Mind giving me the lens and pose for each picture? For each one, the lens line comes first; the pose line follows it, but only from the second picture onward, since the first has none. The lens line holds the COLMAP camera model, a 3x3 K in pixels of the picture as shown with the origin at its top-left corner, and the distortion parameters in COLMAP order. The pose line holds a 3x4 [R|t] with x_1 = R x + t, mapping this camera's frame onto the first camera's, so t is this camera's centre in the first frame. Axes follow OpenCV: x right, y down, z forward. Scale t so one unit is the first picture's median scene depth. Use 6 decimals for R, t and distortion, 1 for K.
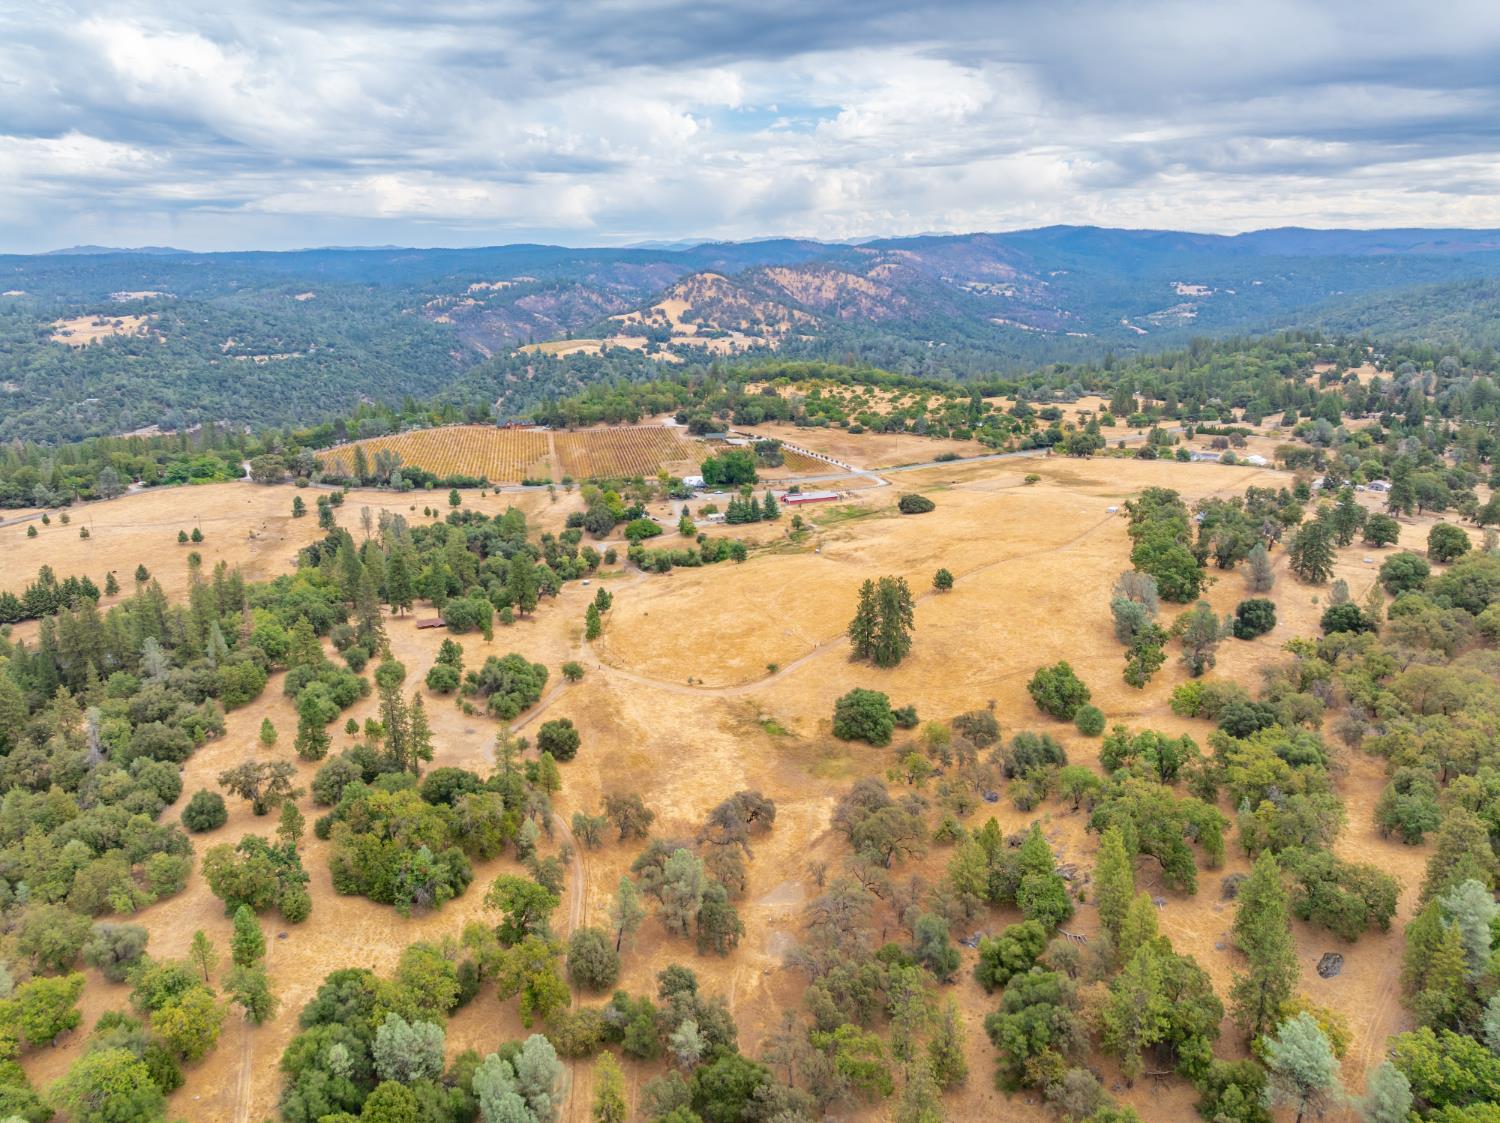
lens RADIAL K [[1054.6, 0, 752.5], [0, 1054.6, 561.5], [0, 0, 1]] dist [-0.045394, 0.012638]
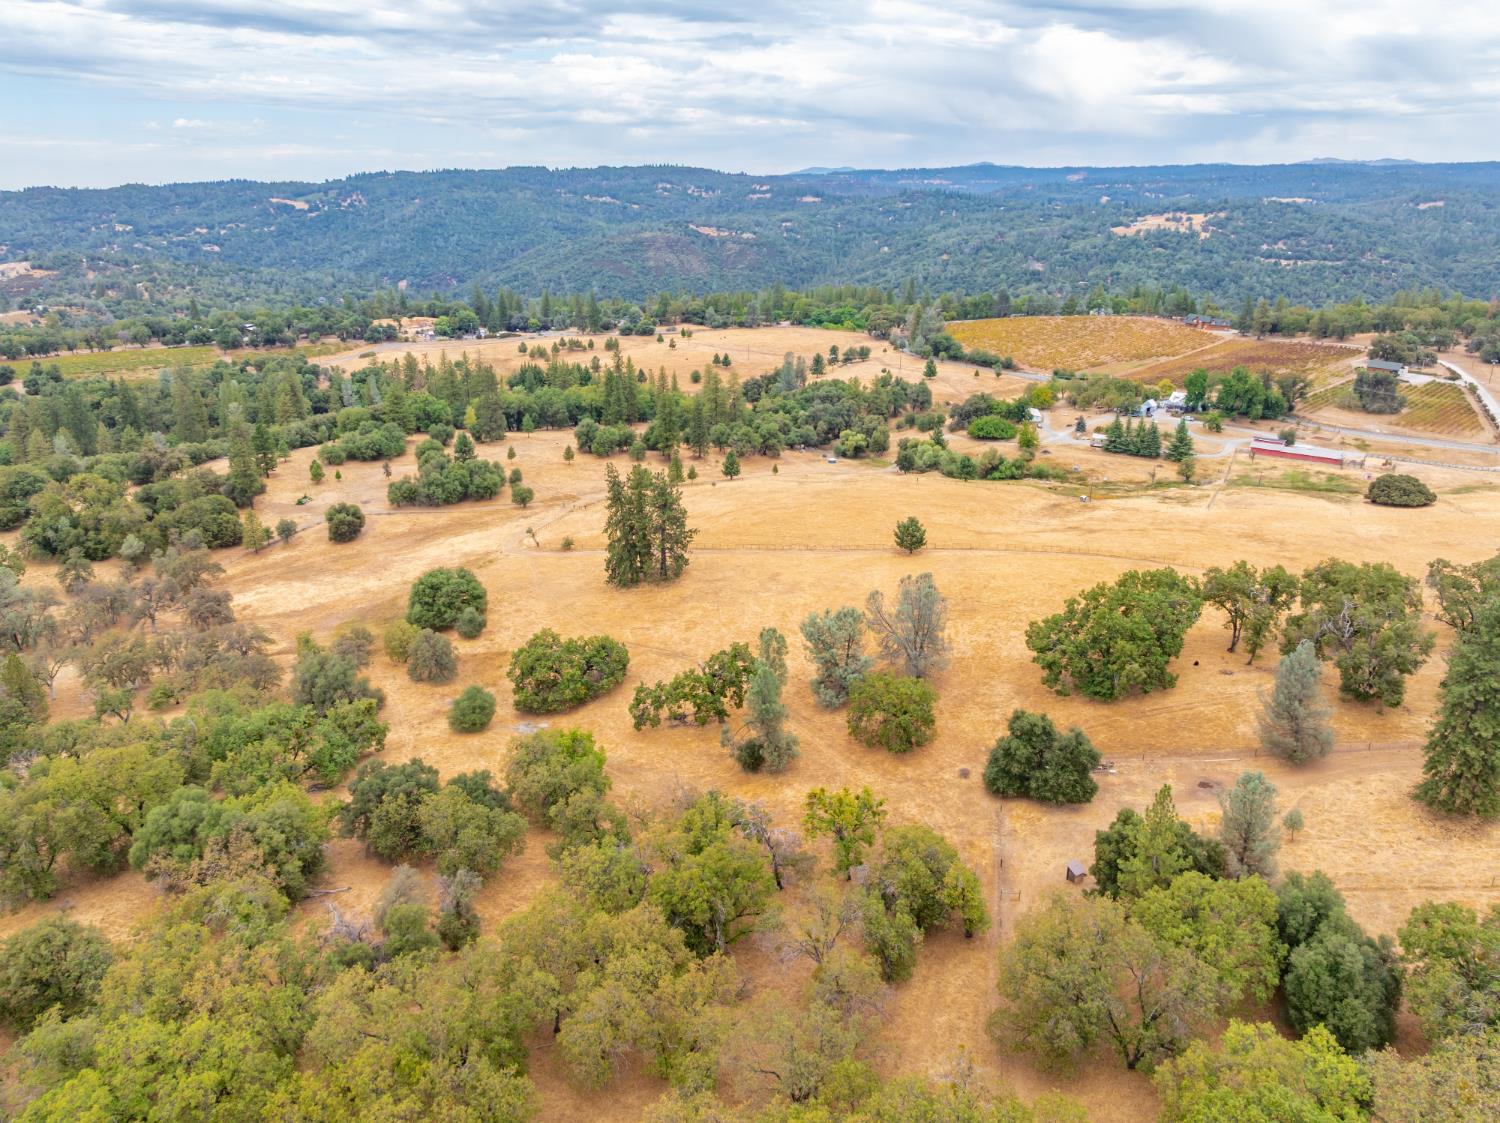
lens RADIAL K [[1054.6, 0, 751.4], [0, 1054.6, 561.2], [0, 0, 1]] dist [-0.045394, 0.012638]
pose [[0.498651, 0.292186, -0.816073, 0.126247], [-0.231111, 0.952210, 0.199711, -0.014083], [0.835425, 0.089018, 0.542347, 0.114431]]
